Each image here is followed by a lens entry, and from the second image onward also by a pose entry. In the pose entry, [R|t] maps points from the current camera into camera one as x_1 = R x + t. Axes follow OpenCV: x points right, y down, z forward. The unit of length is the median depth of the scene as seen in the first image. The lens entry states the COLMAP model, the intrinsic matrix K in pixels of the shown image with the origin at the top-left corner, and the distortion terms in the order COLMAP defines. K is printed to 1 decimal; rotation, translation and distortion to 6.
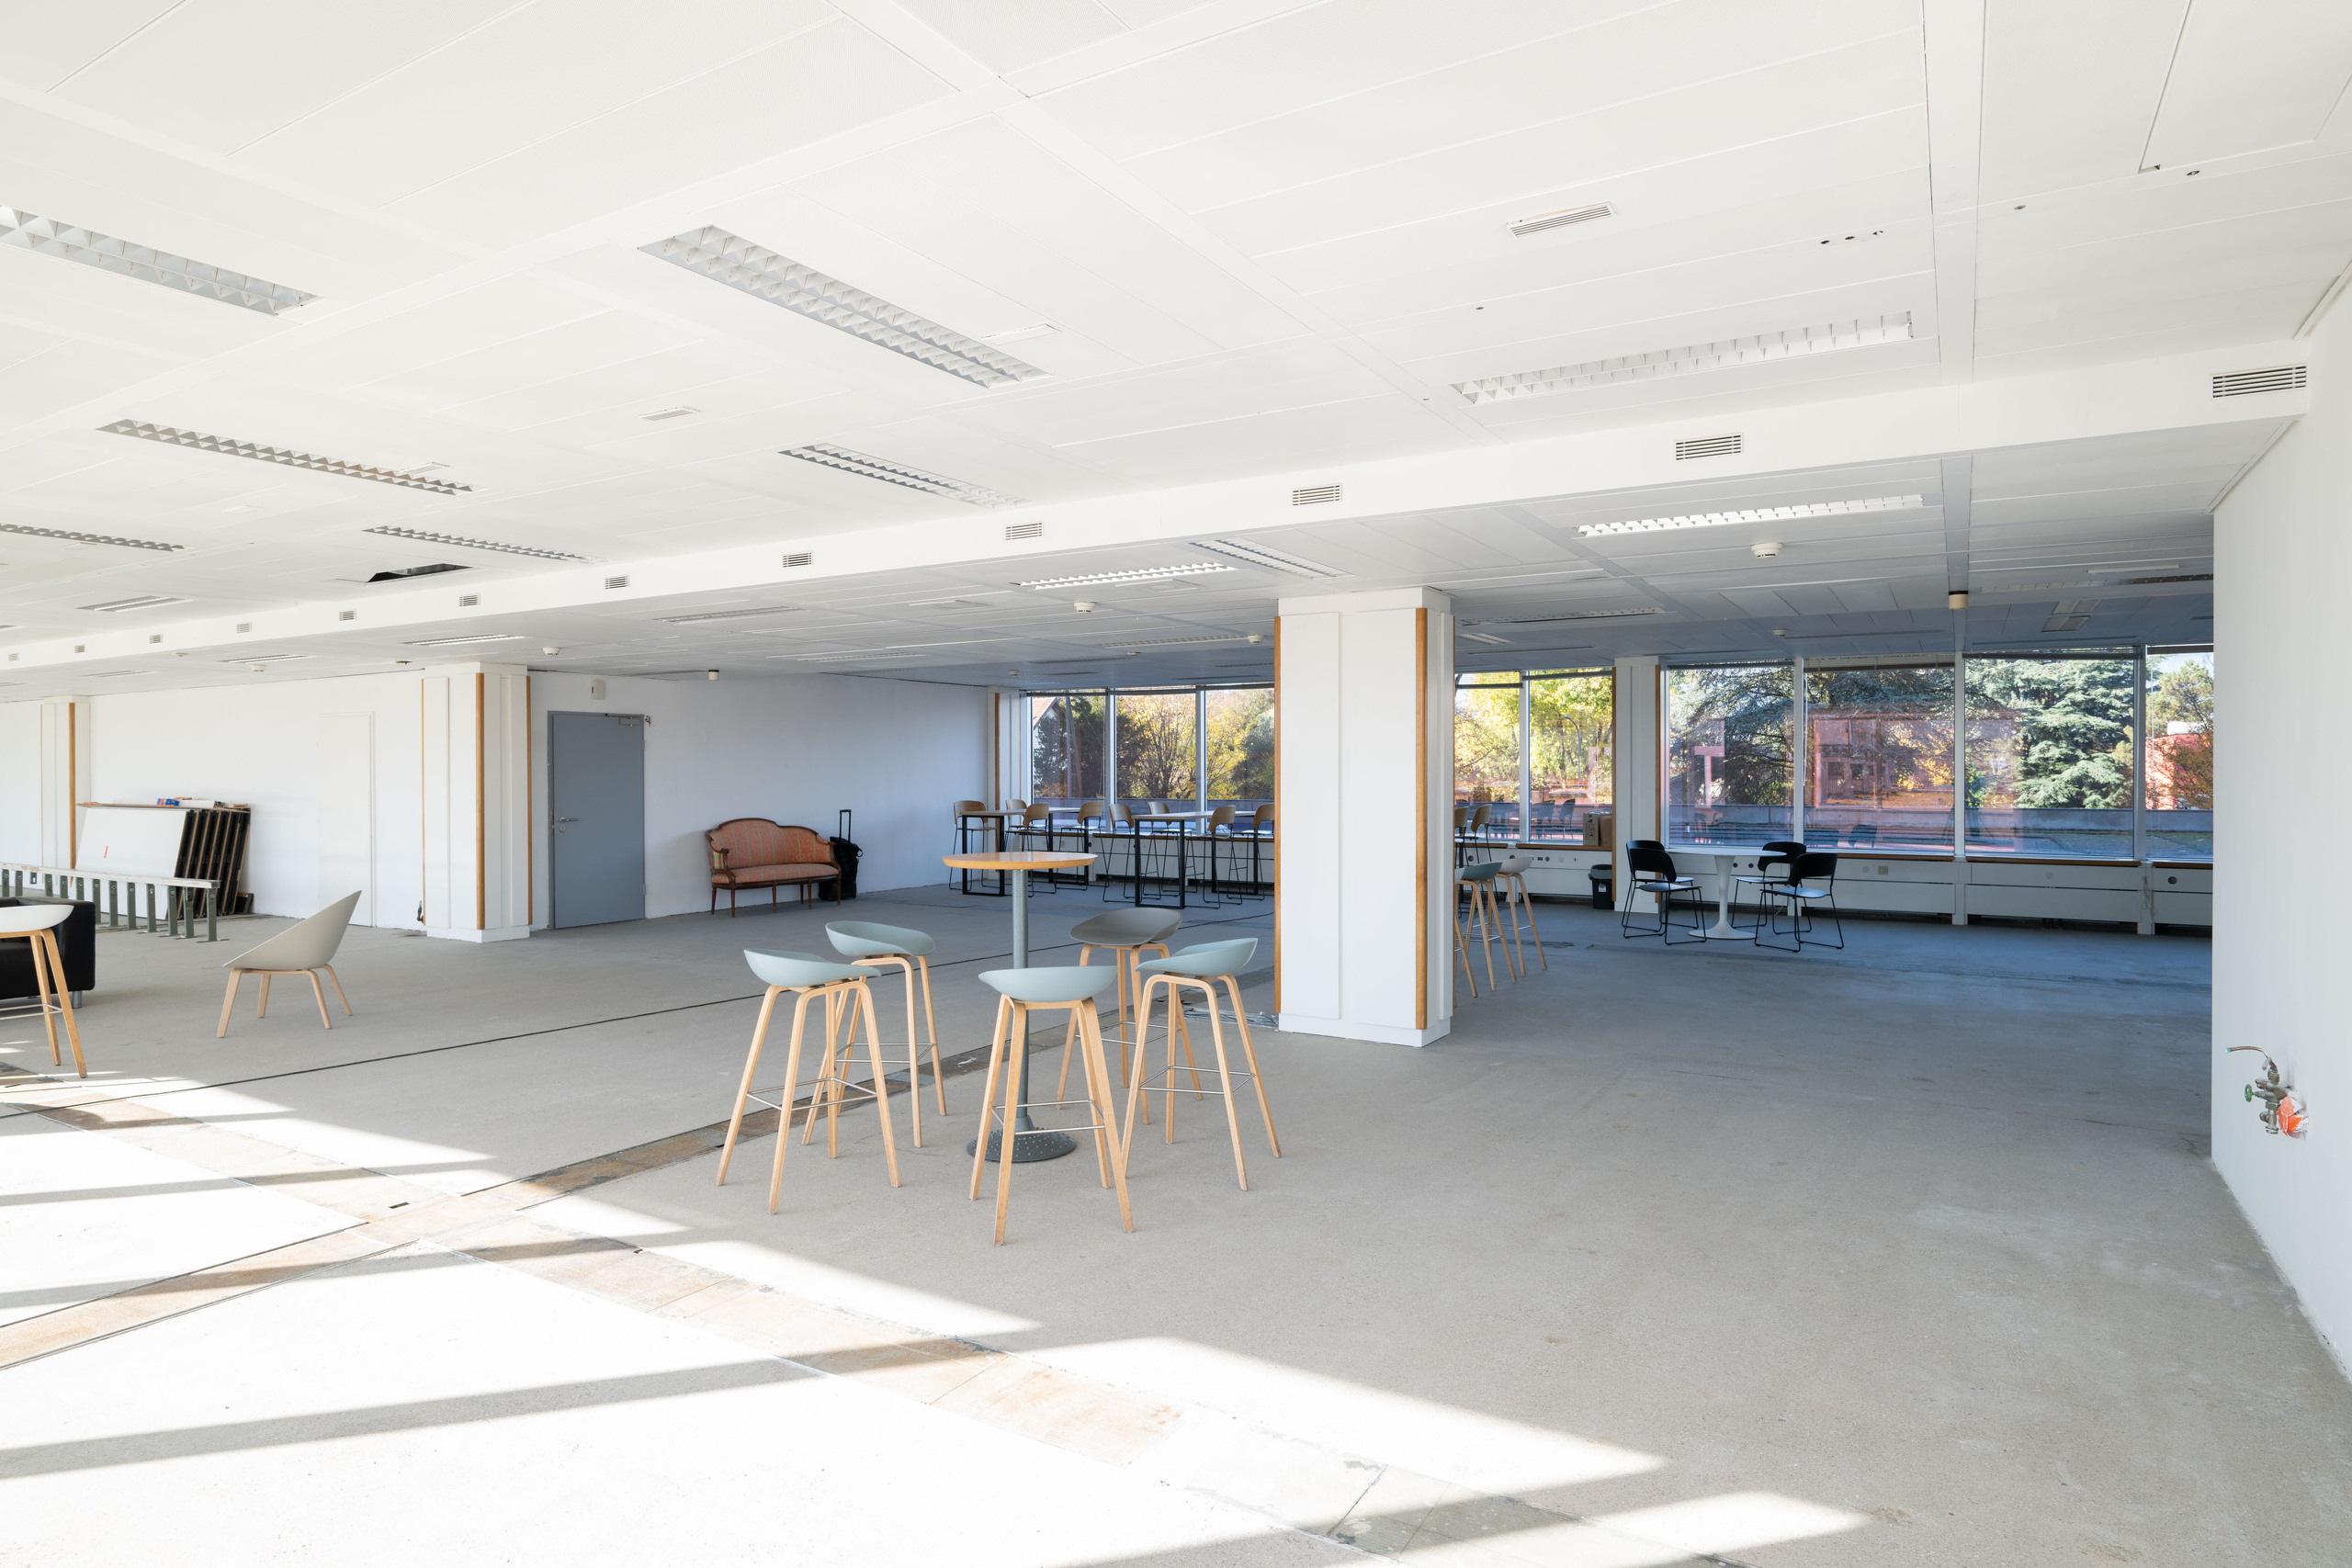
lens RADIAL K [[1330.4, 0, 1176.8], [0, 1330.4, 781.7], [0, 0, 1]] dist [-0.004073, 0.002001]
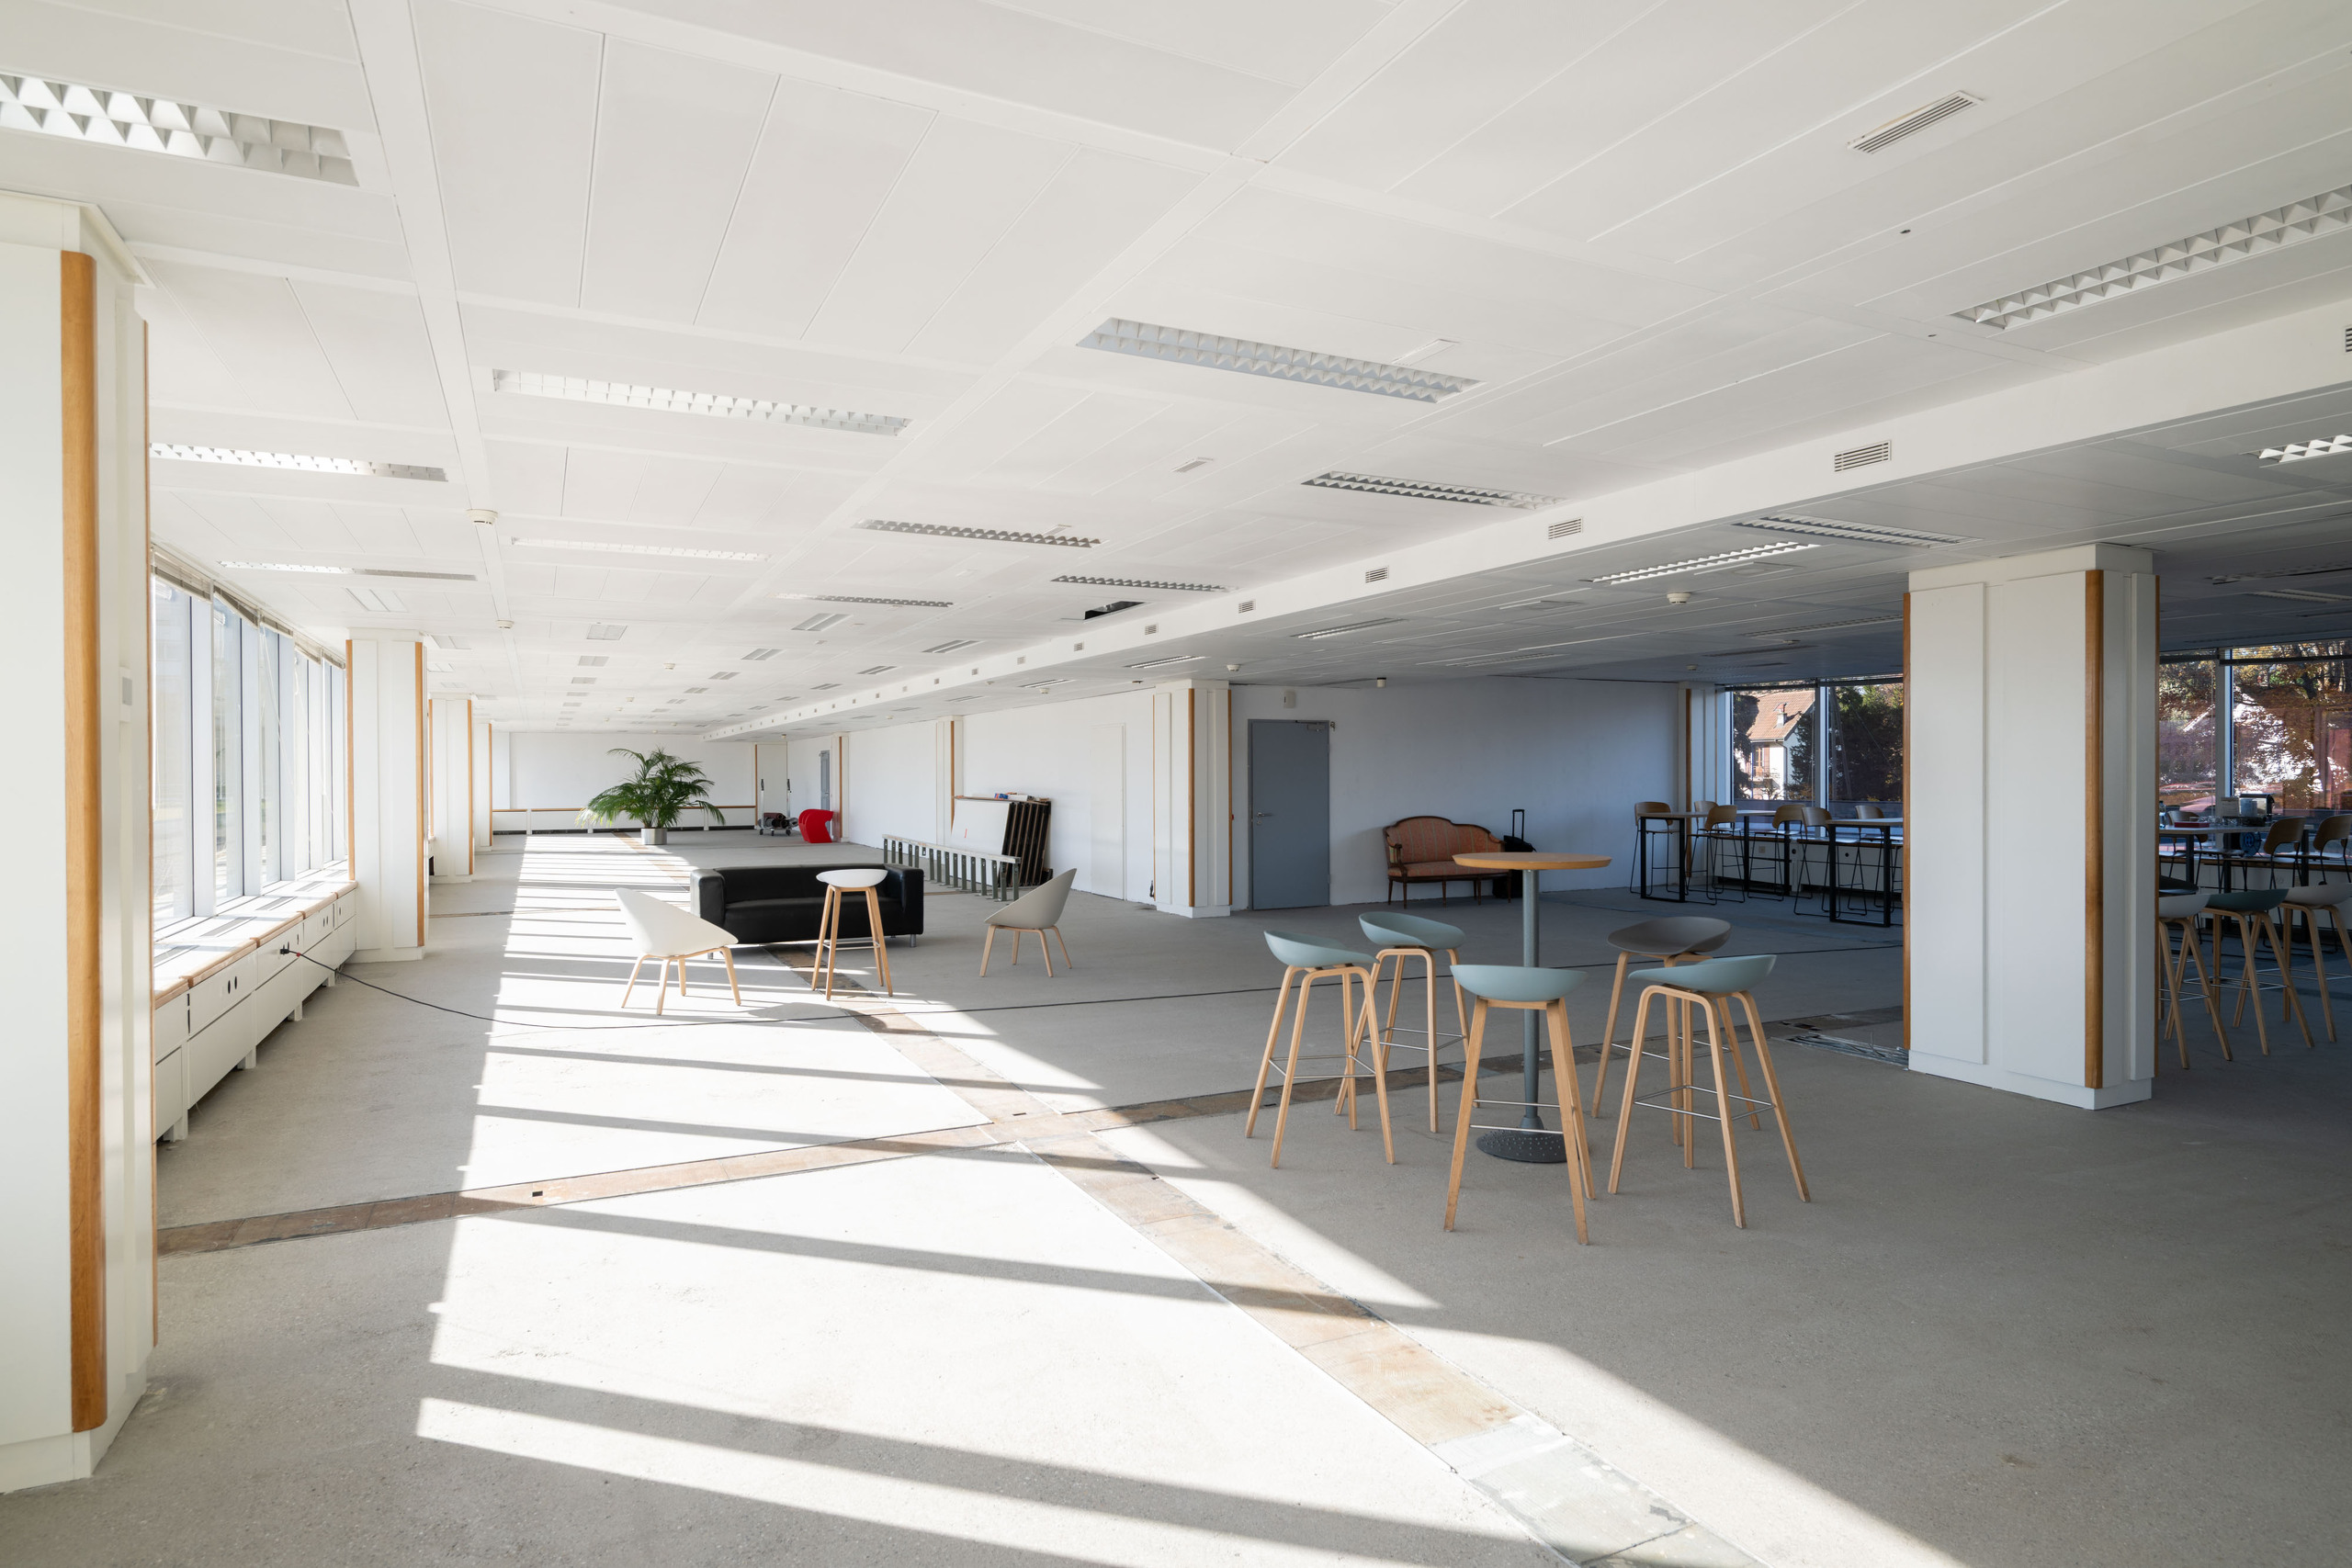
lens RADIAL K [[1330.4, 0, 1179.1], [0, 1330.4, 782.2], [0, 0, 1]] dist [-0.004073, 0.002001]
pose [[0.835779, 0.002858, -0.549059, 0.174037], [-0.002626, 0.999996, 0.001208, -0.000336], [0.549060, 0.000432, 0.835783, 0.014683]]
